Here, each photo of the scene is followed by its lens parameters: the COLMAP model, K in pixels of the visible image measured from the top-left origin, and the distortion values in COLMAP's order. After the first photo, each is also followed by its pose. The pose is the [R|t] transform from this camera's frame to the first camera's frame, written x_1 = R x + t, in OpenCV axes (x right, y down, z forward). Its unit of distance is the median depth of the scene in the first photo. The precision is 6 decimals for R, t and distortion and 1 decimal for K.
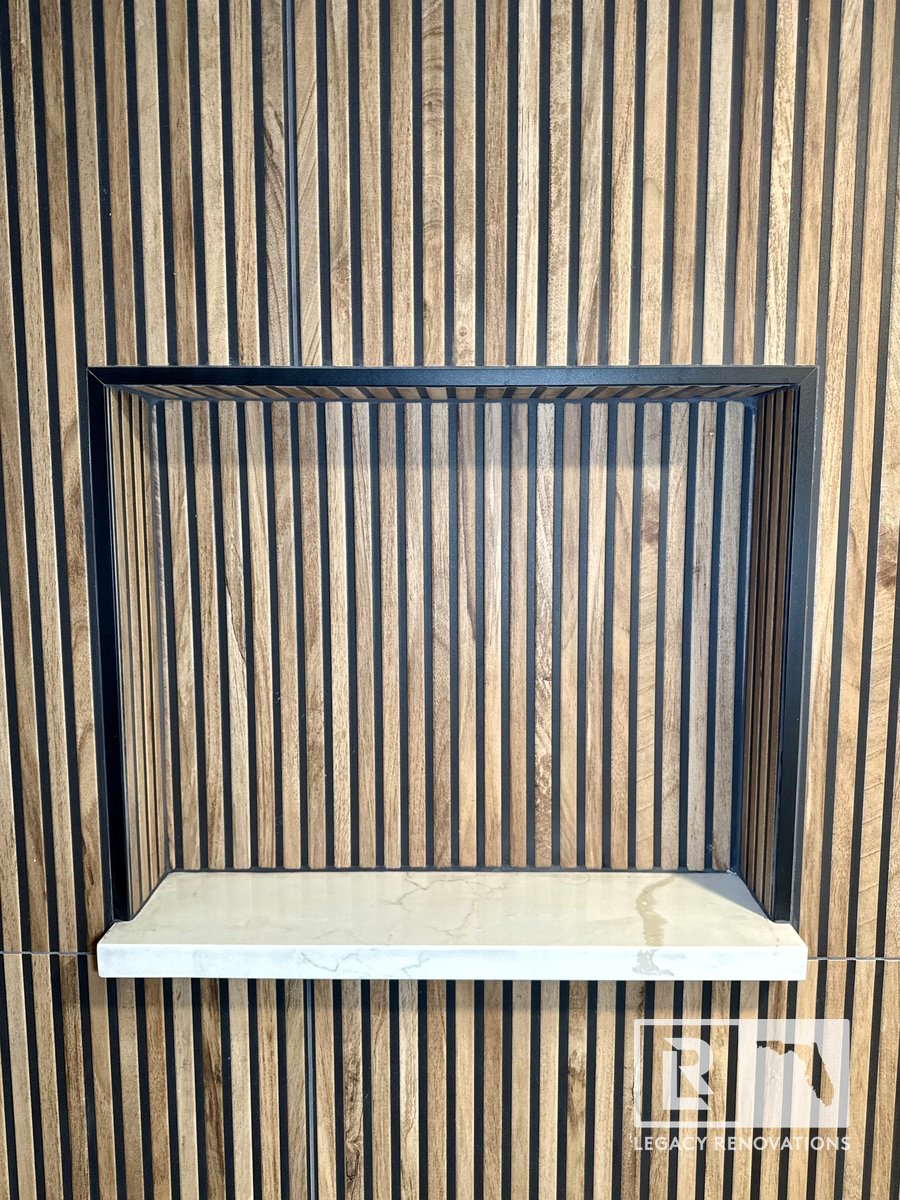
lens RADIAL K [[859.2, 0, 453.7], [0, 859.2, 600.3], [0, 0, 1]] dist [0.057381, -0.078678]
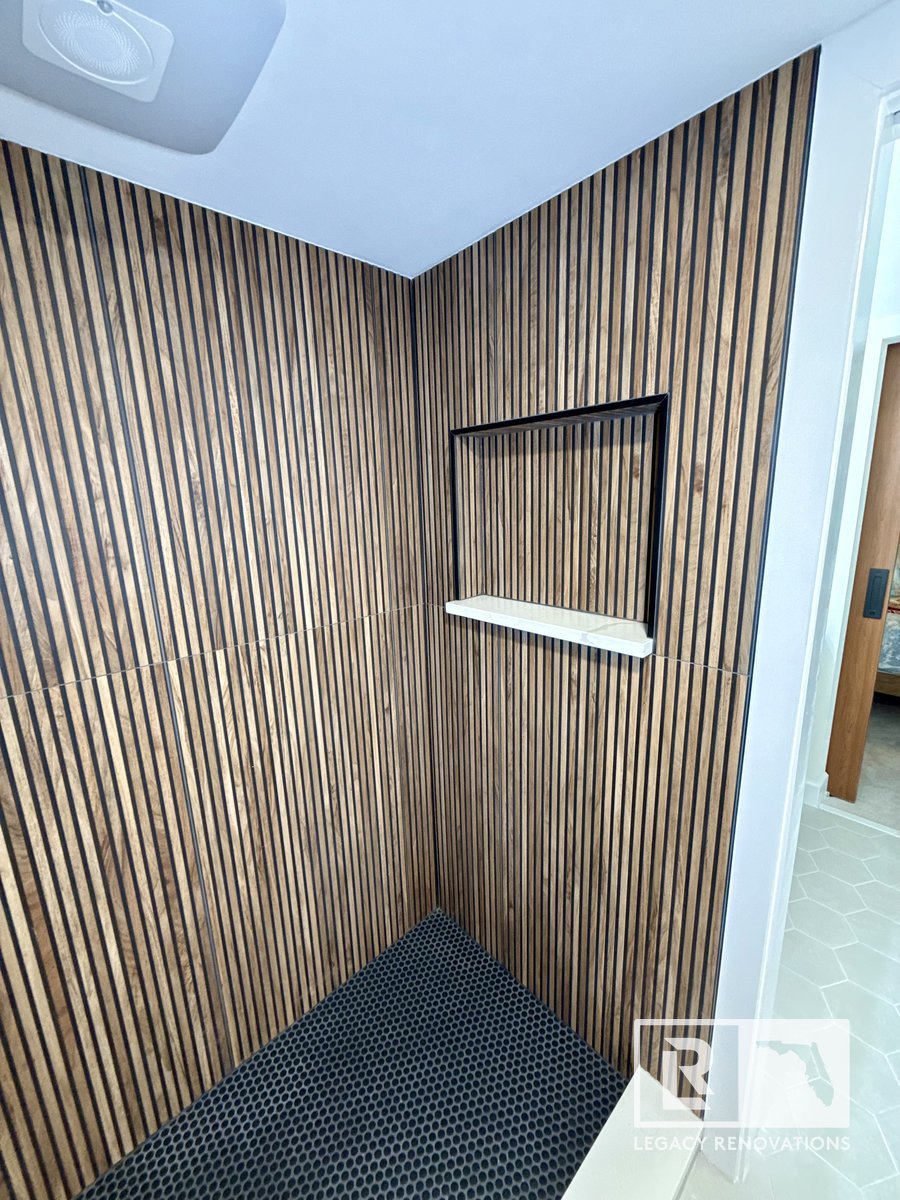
lens RADIAL K [[483.5, 0, 450.4], [0, 483.5, 599.7], [0, 0, 1]] dist [0.004506, -0.003144]
pose [[0.682763, 0.134721, -0.718112, 0.853627], [-0.047207, 0.988934, 0.140645, 0.096974], [0.729113, -0.062127, 0.681568, -0.265015]]
